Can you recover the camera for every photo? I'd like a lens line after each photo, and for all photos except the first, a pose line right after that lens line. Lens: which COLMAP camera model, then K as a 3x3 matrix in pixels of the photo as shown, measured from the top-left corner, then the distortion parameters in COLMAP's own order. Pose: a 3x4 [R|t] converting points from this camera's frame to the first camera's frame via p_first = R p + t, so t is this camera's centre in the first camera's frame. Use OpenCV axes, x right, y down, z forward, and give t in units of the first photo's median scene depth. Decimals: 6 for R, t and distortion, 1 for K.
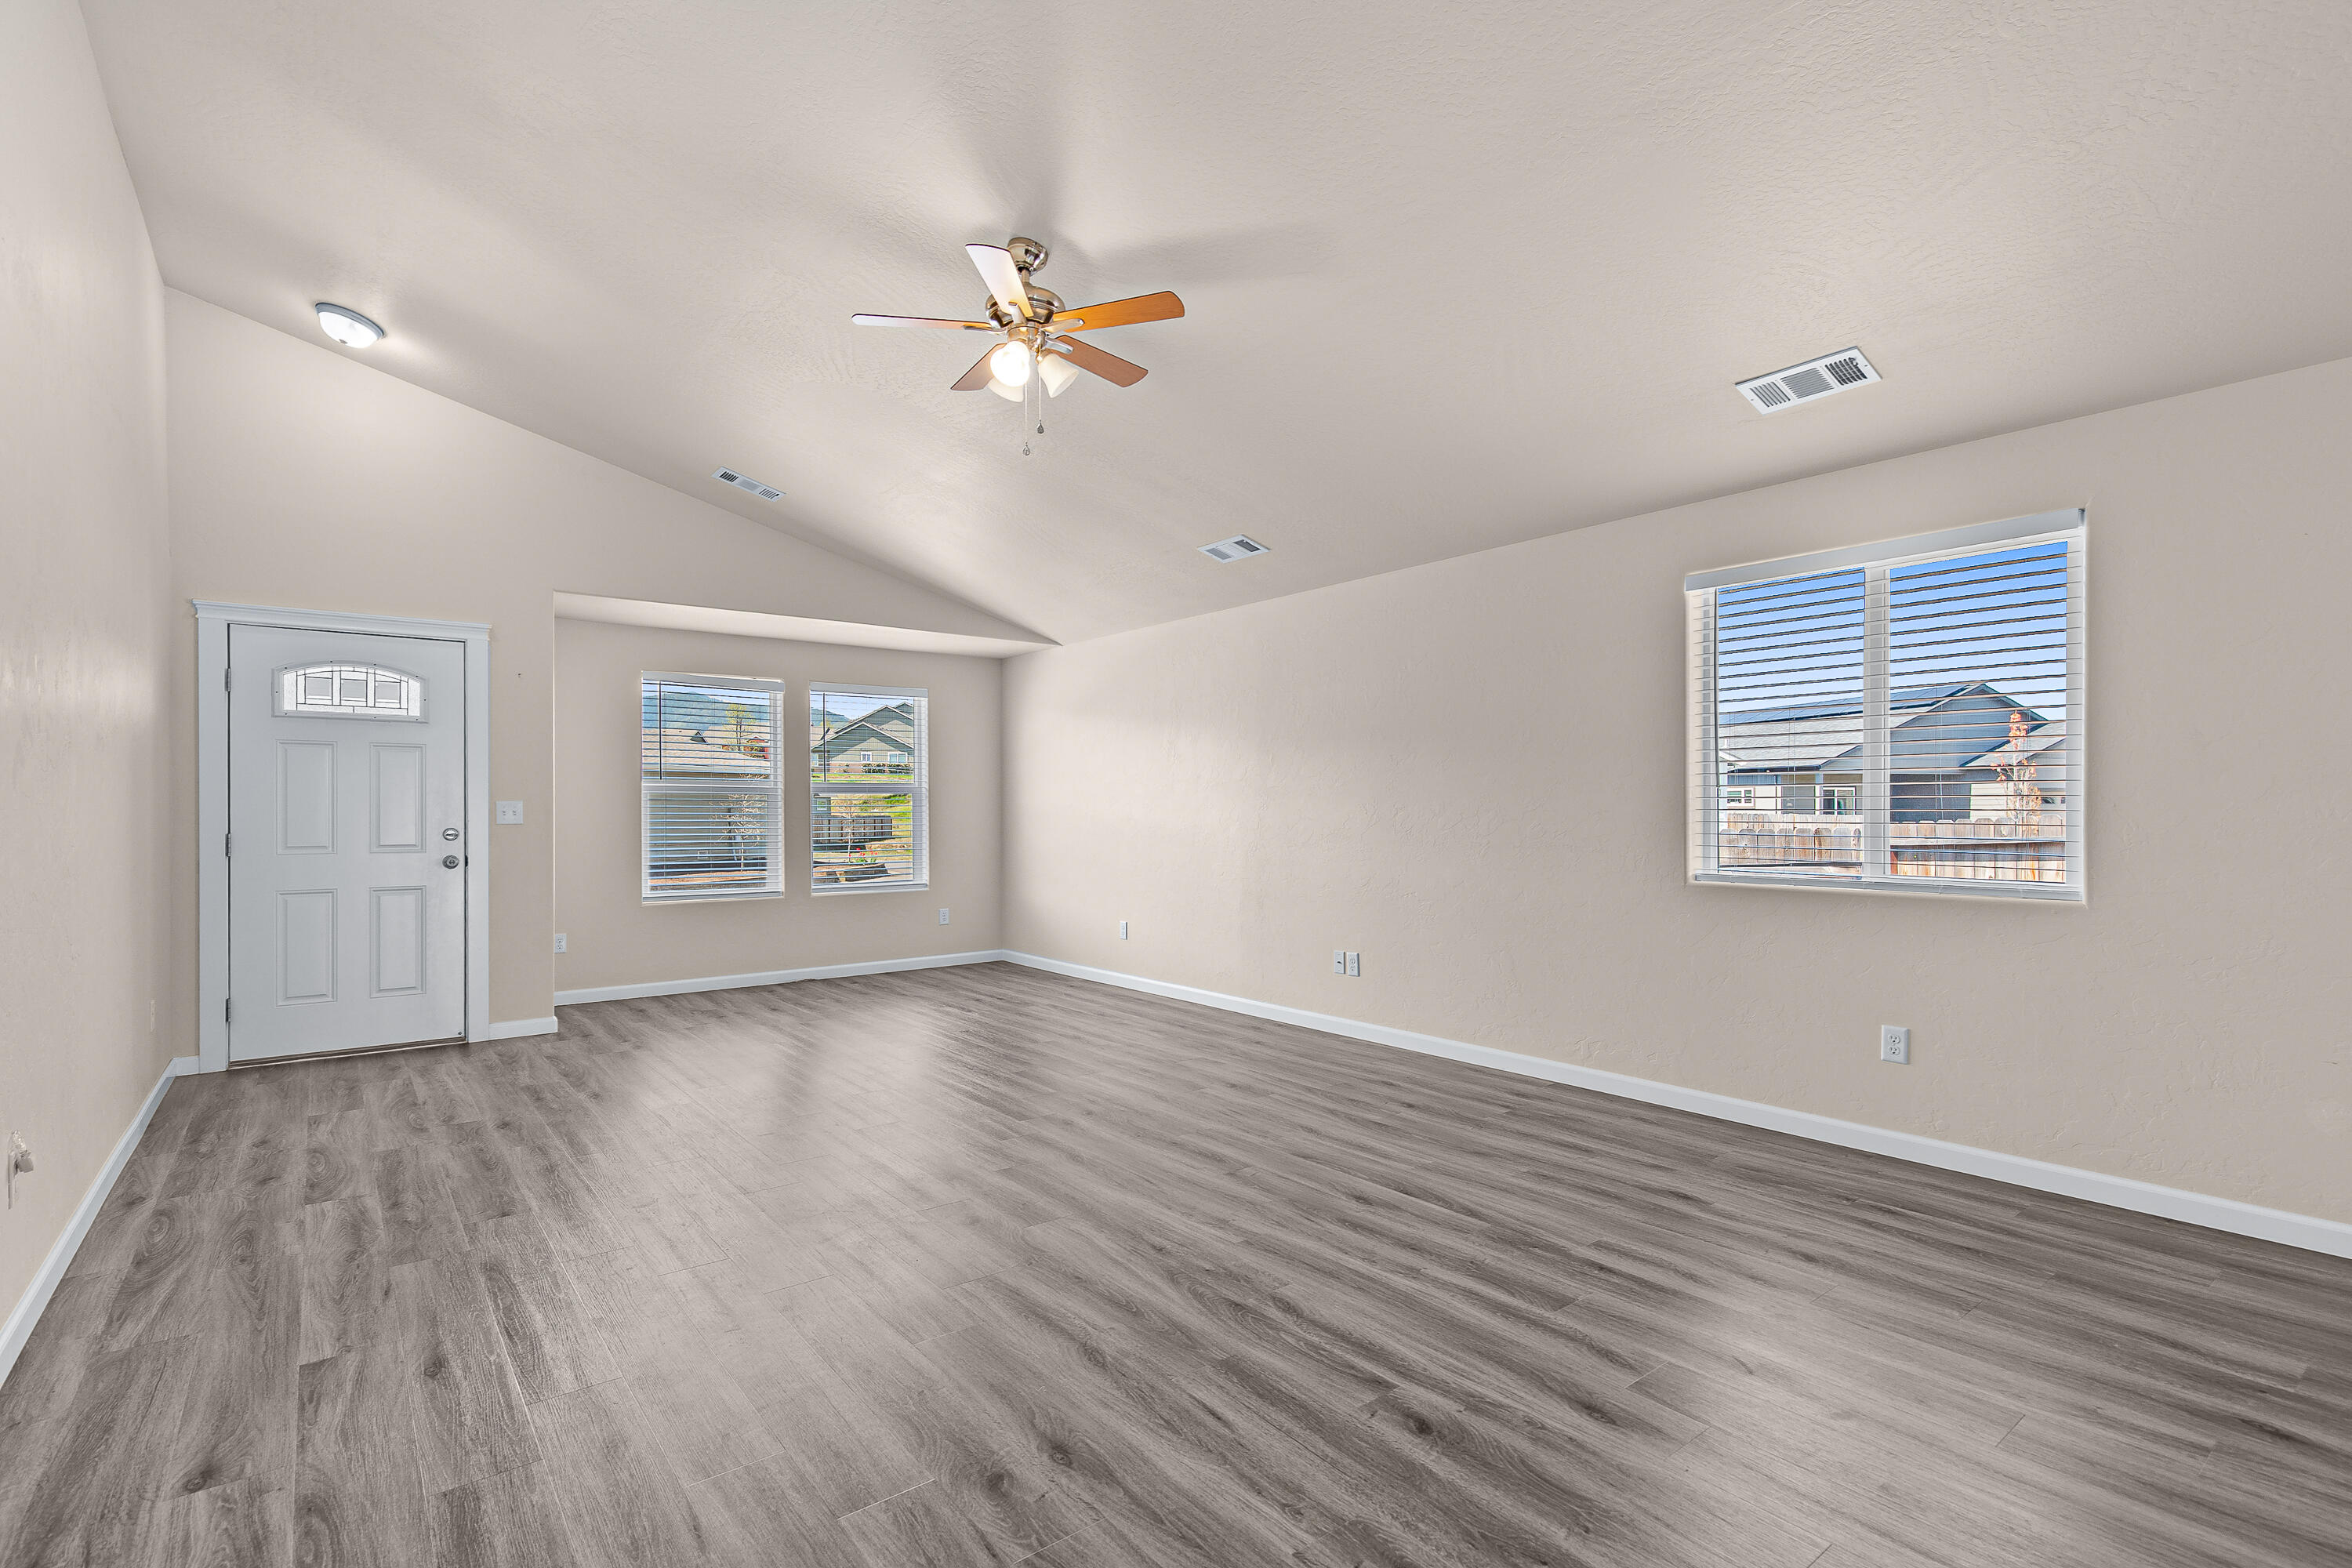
lens RADIAL K [[1087.6, 0, 1163.6], [0, 1087.6, 819.7], [0, 0, 1]] dist [0.006786, -0.000785]
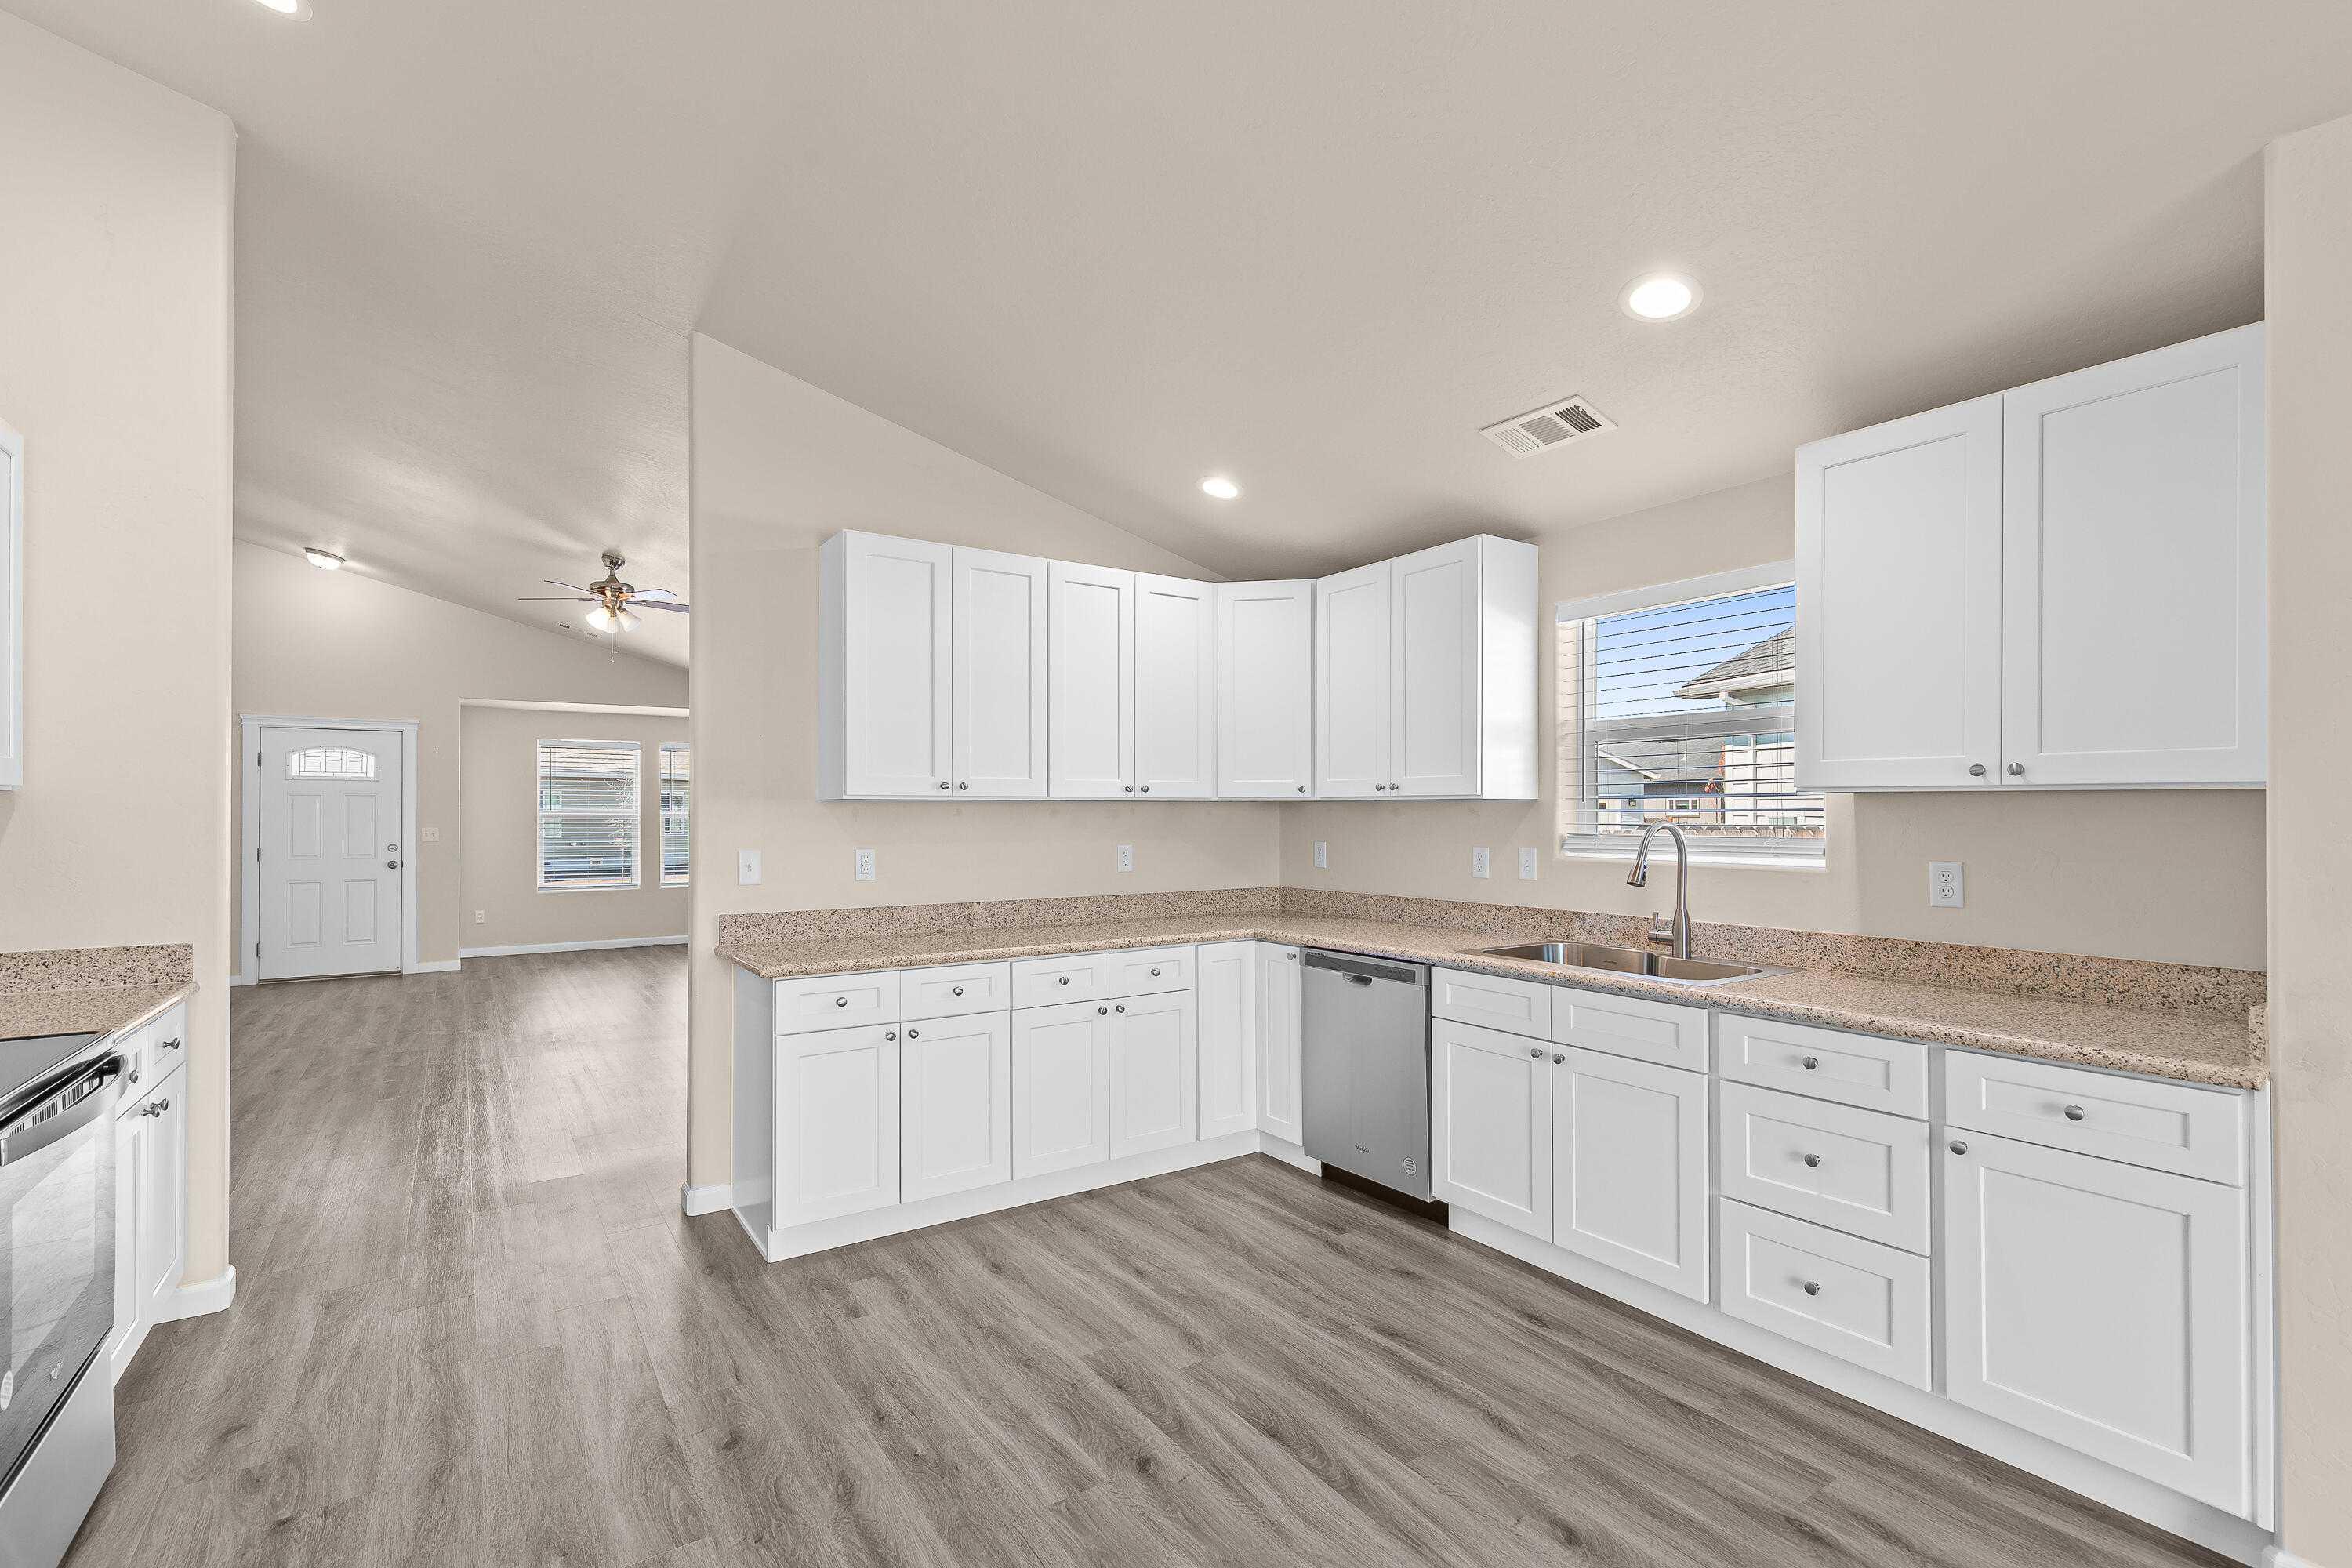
lens RADIAL K [[1087.6, 0, 1192.0], [0, 1087.6, 819.9], [0, 0, 1]] dist [0.006786, -0.000785]
pose [[0.998229, 0.002408, -0.059444, 0.761667], [-0.002795, 0.999975, -0.006439, -0.025673], [0.059427, 0.006593, 0.998211, -0.675171]]
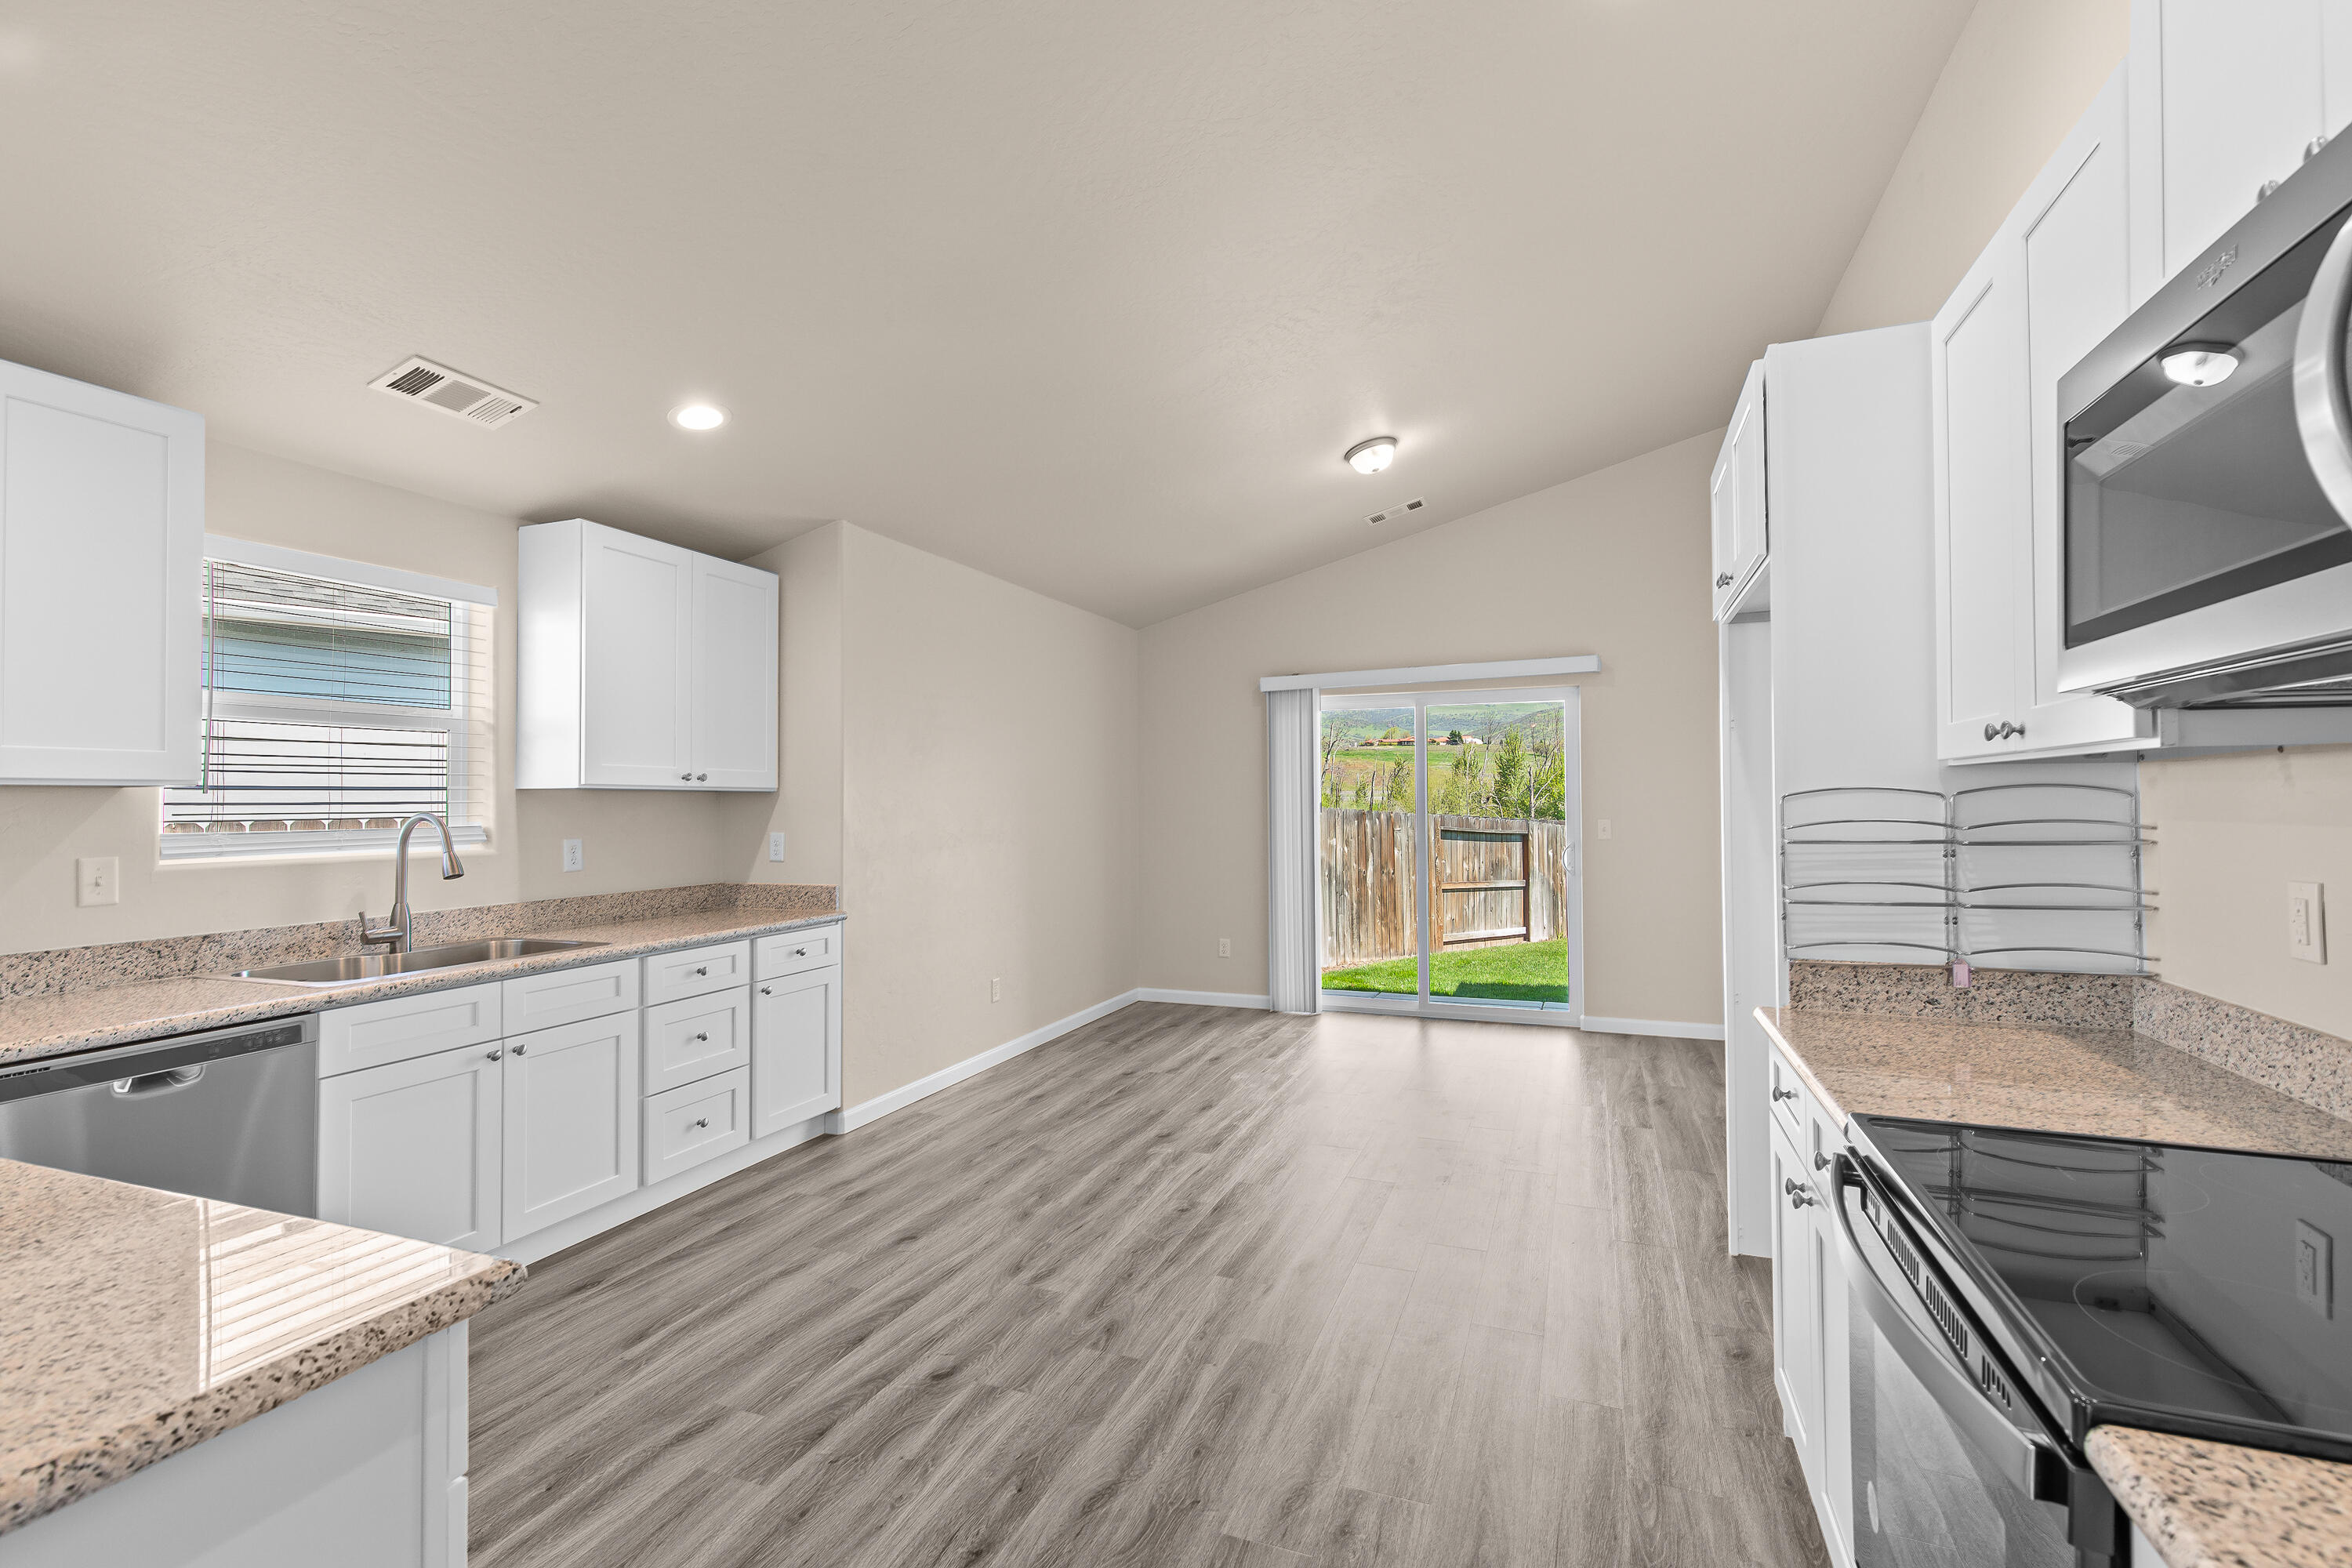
lens RADIAL K [[1087.6, 0, 1169.5], [0, 1087.6, 774.4], [0, 0, 1]] dist [0.006786, -0.000785]
pose [[-0.520314, 0.023351, 0.853655, -2.037257], [0.017619, 0.999707, -0.016607, -0.073130], [-0.853793, 0.006400, -0.520573, 2.521962]]
